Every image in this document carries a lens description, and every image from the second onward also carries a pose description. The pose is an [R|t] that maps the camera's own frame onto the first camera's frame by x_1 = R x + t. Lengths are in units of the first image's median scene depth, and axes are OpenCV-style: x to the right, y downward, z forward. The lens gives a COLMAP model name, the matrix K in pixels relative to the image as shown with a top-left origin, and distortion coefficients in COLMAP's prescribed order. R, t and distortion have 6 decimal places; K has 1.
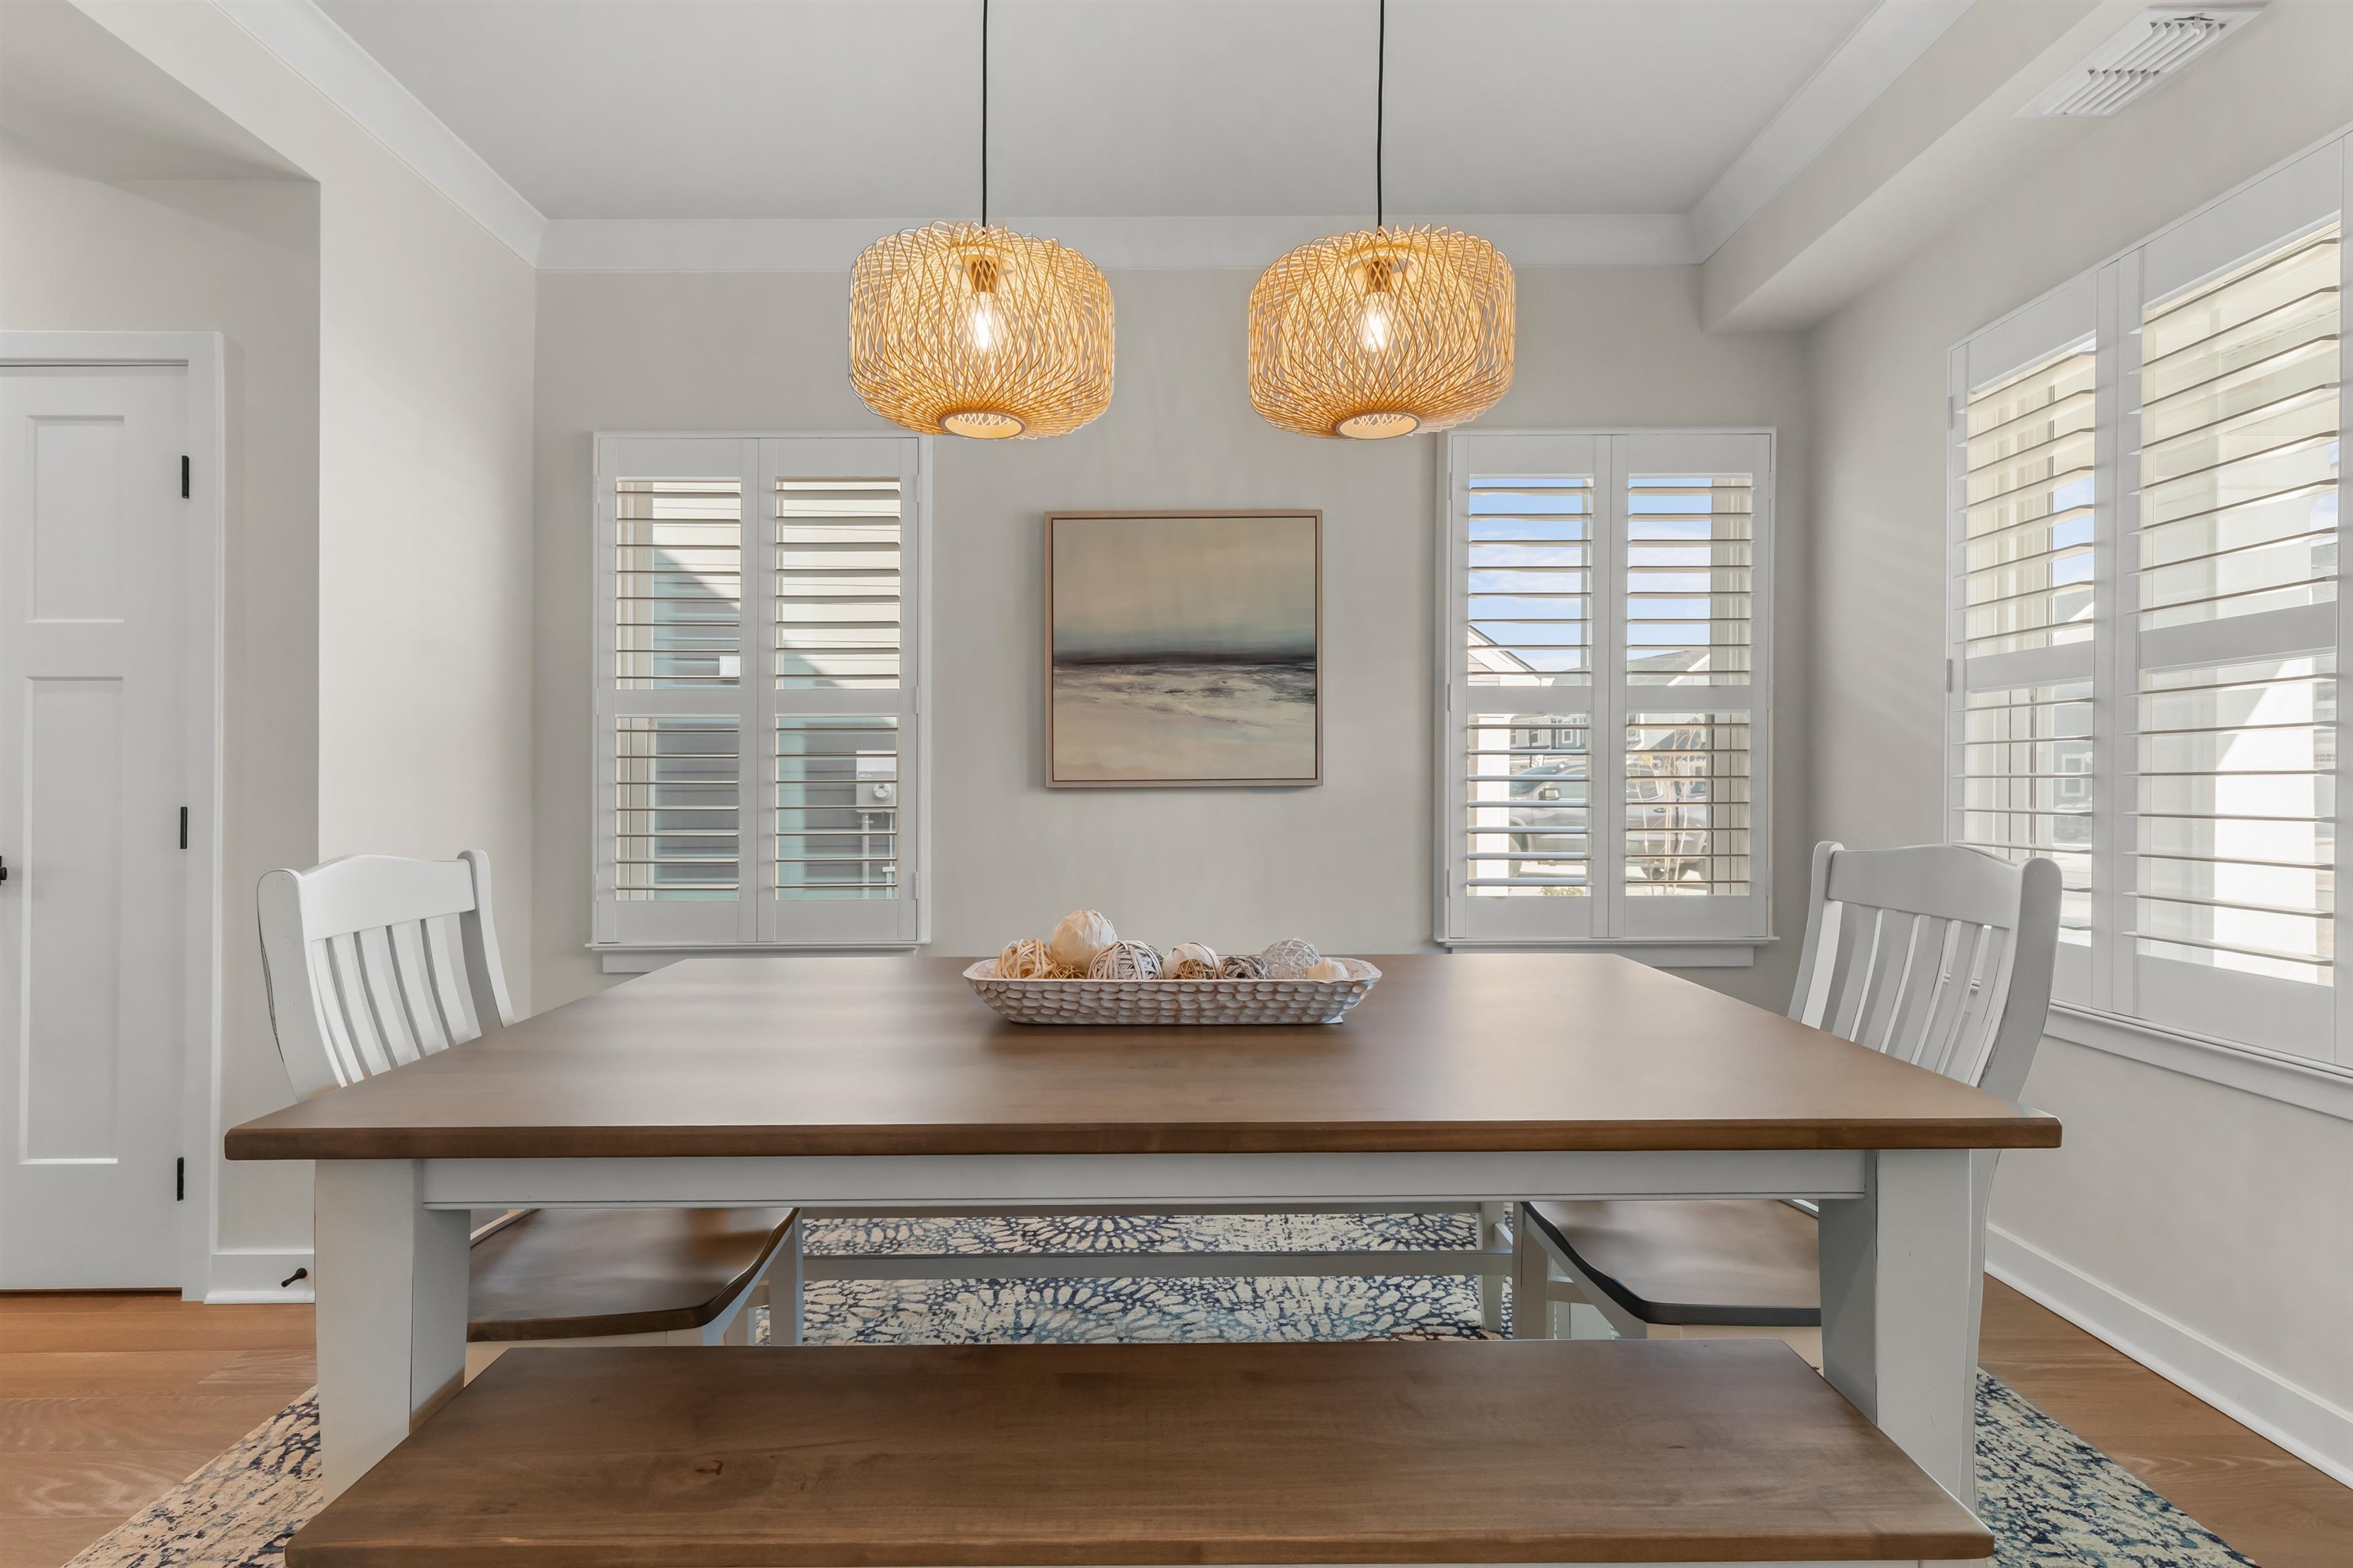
lens RADIAL K [[1101.3, 0, 1176.5], [0, 1101.3, 784.0], [0, 0, 1]] dist [0.001663, -0.000113]
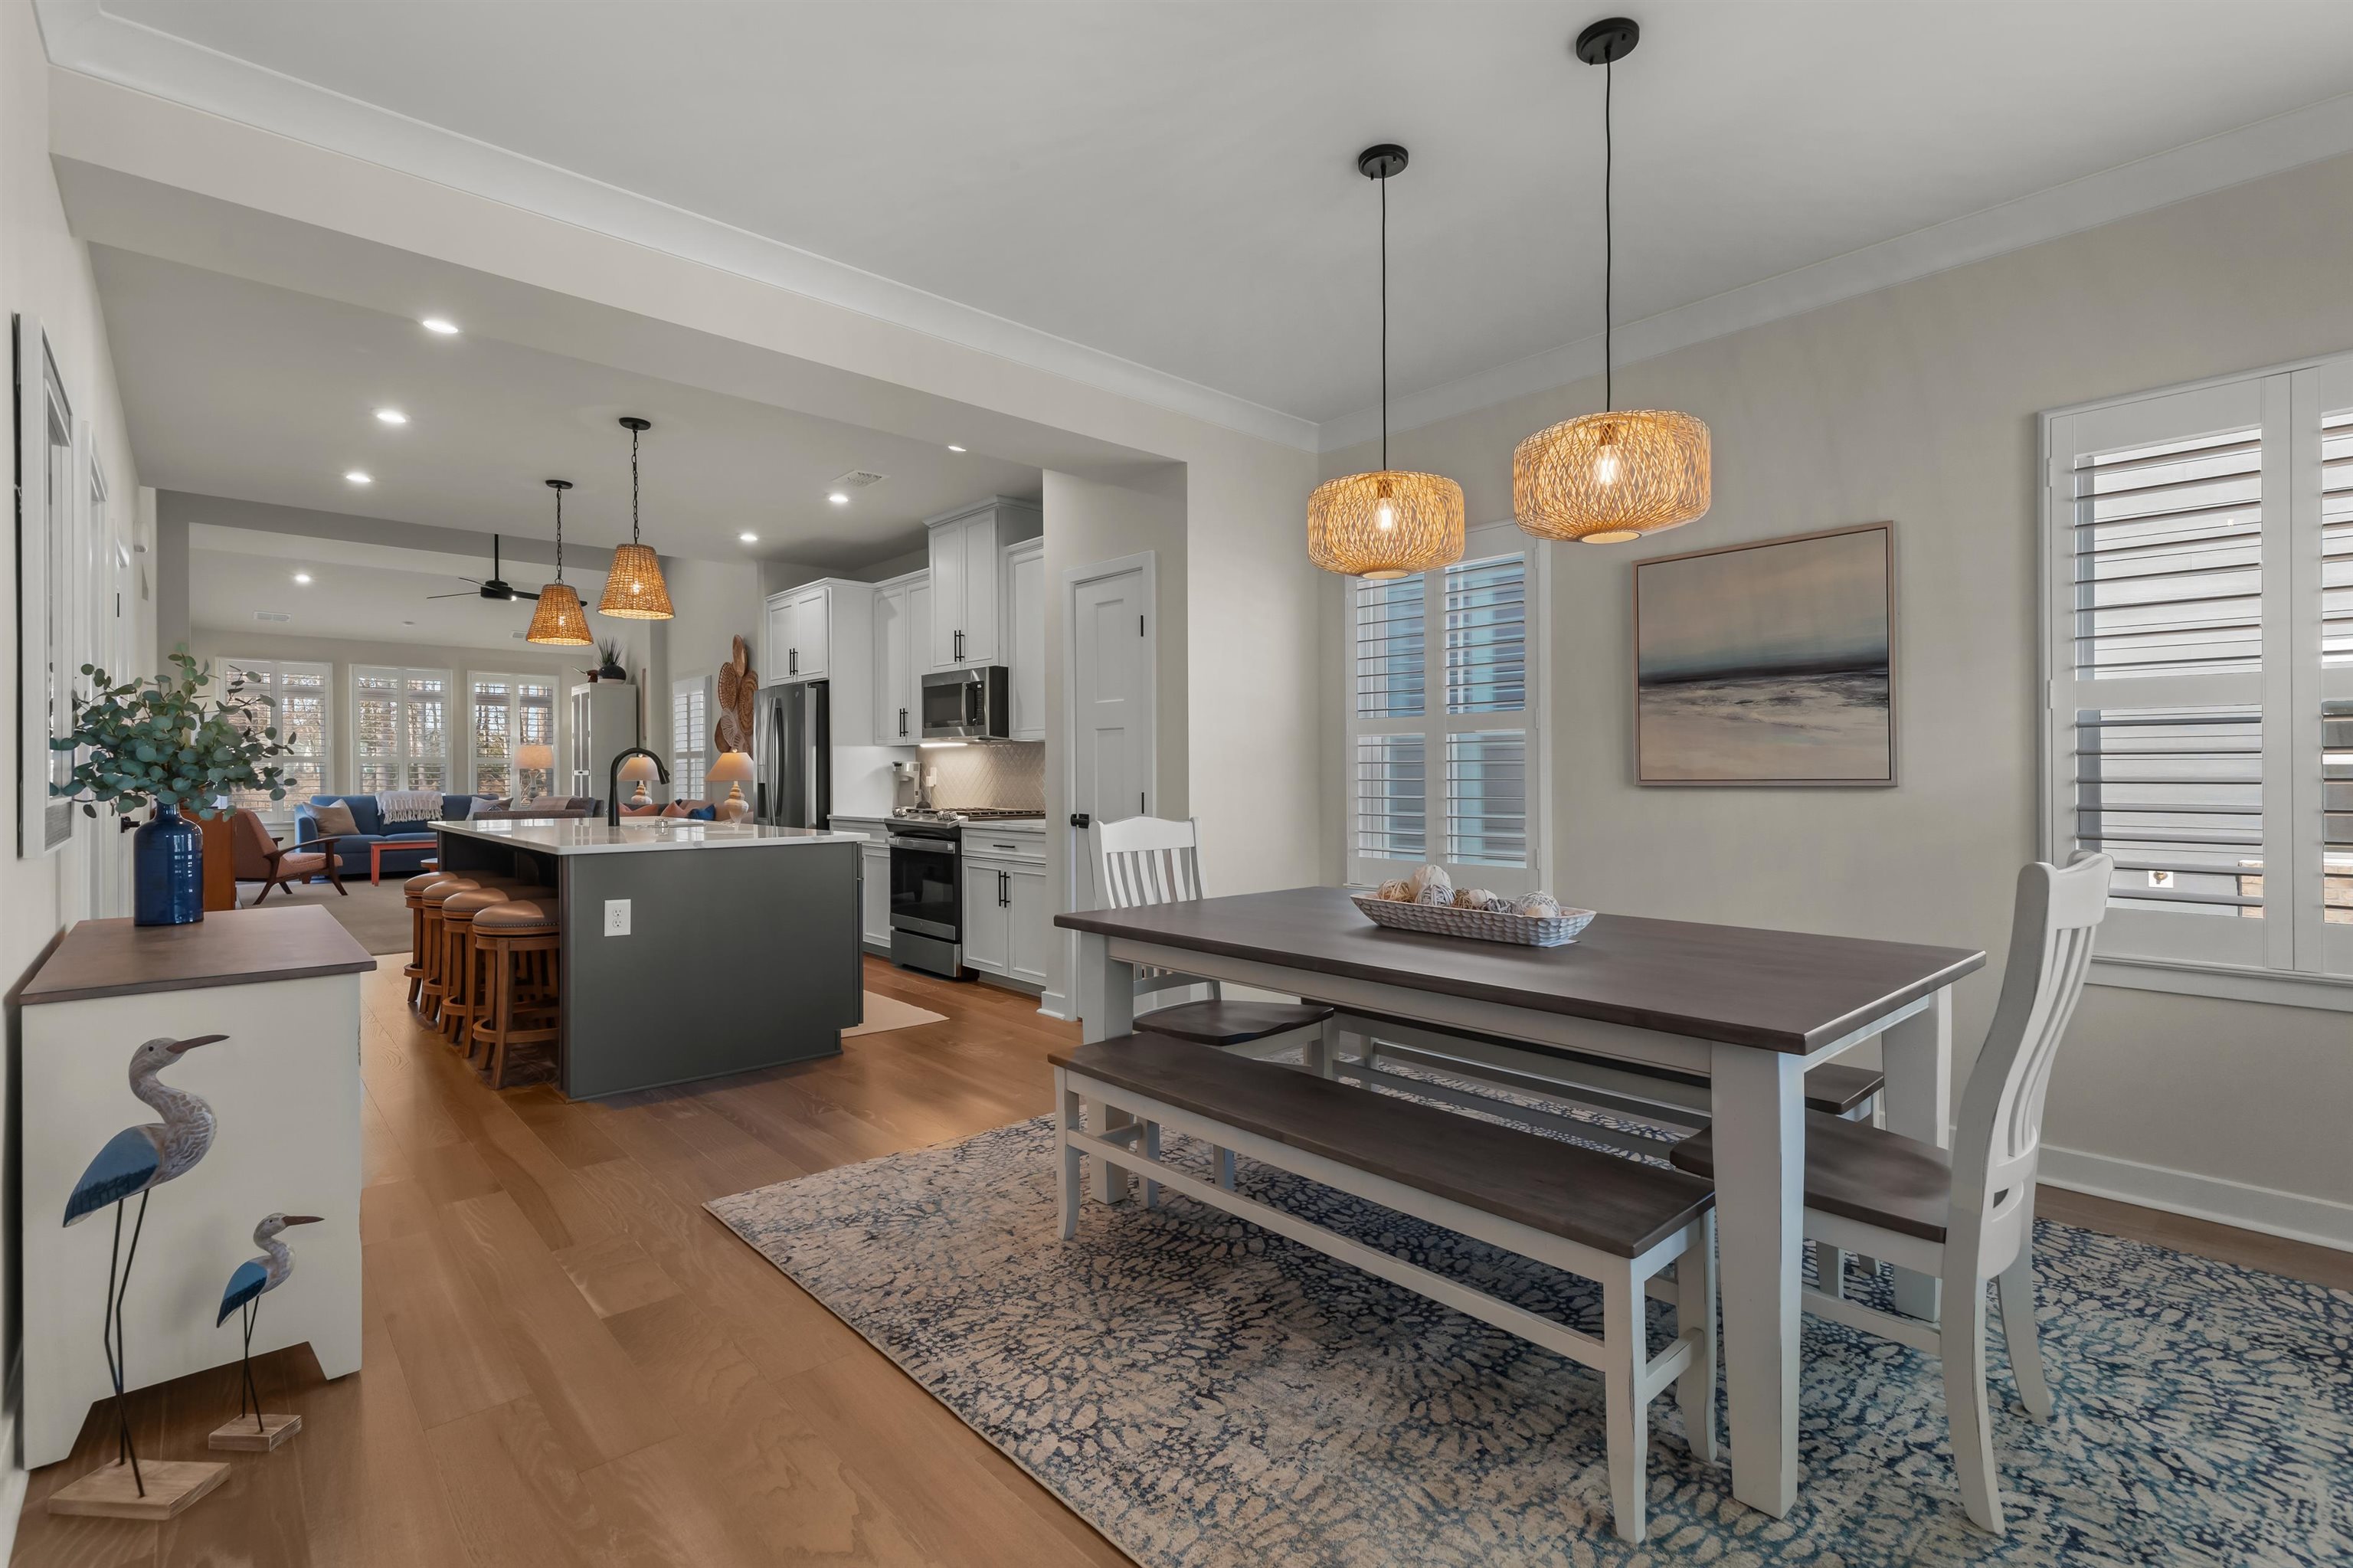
lens RADIAL K [[1072.7, 0, 1176.5], [0, 1072.7, 784.0], [0, 0, 1]] dist [0.007840, -0.000061]
pose [[0.662777, 0.009390, -0.748758, 0.441061], [-0.000705, 0.999929, 0.011915, -0.012415], [0.748817, -0.007369, 0.662736, -0.174635]]
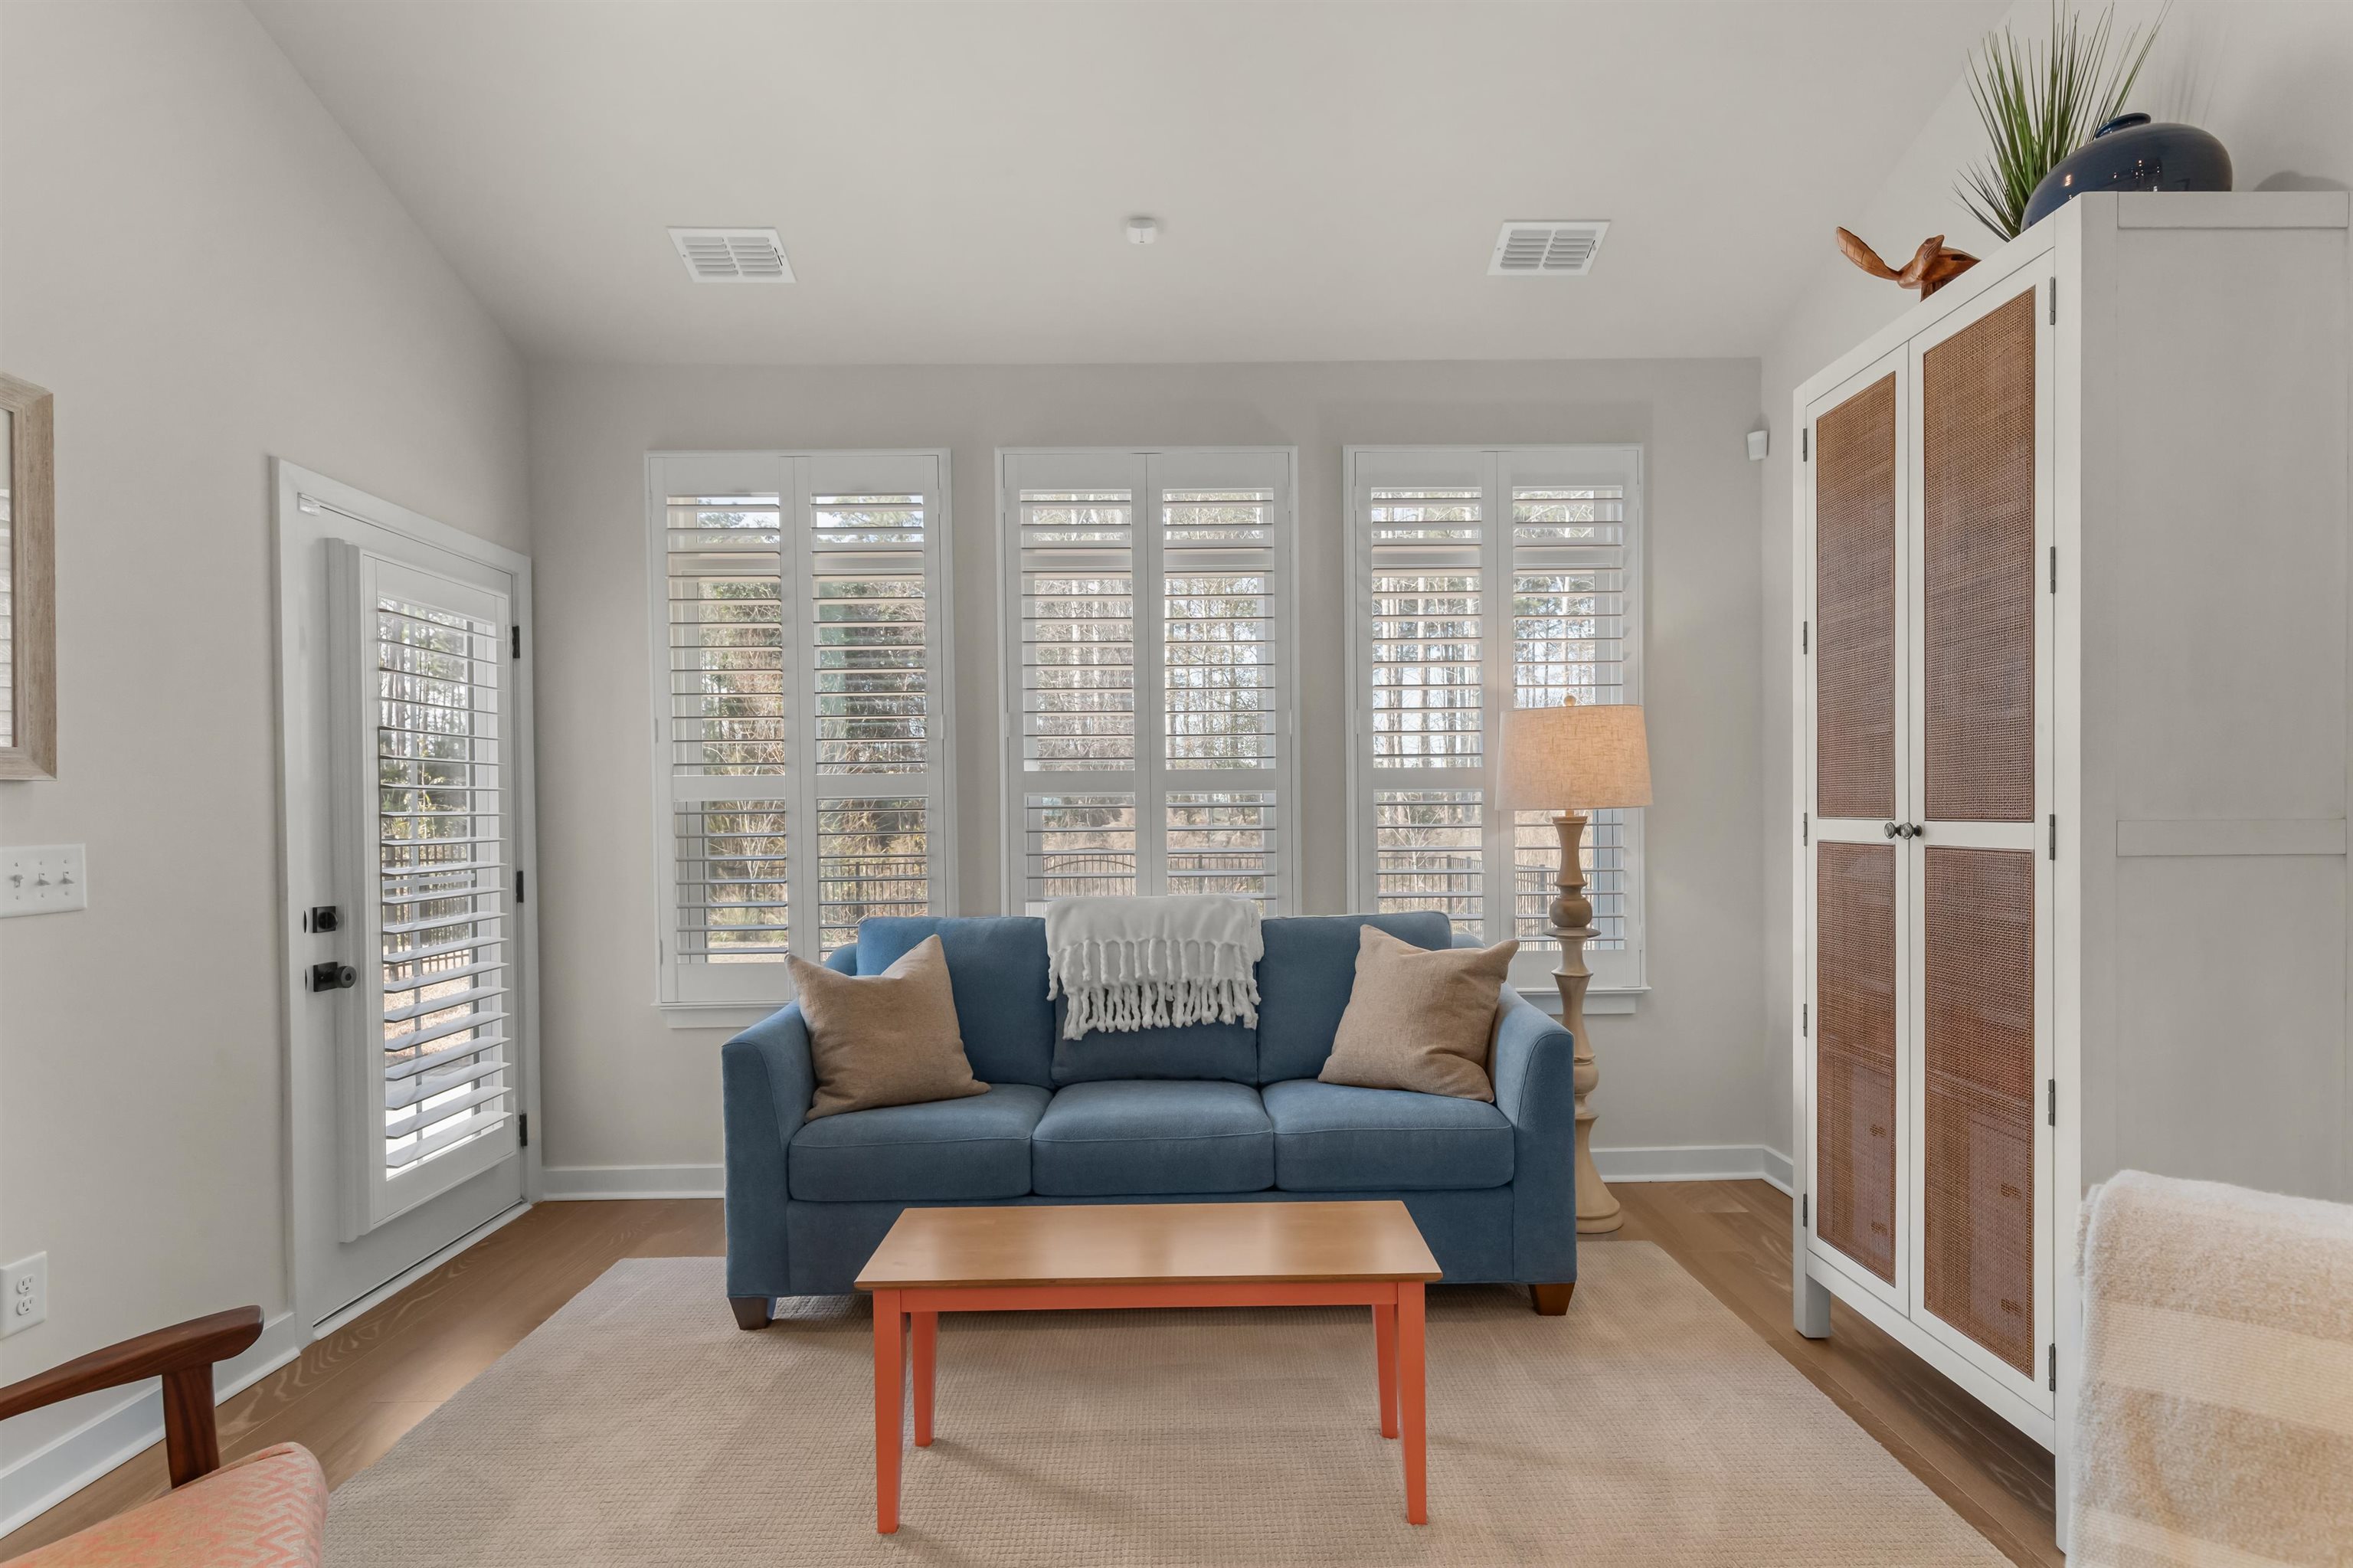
lens RADIAL K [[1115.1, 0, 1174.8], [0, 1115.1, 816.2], [0, 0, 1]] dist [0.000760, 0.000203]
pose [[-0.010165, 0.007873, -0.999917, -1.233166], [0.009565, 0.999924, 0.007776, -0.018656], [0.999903, -0.009485, -0.010239, 0.064387]]
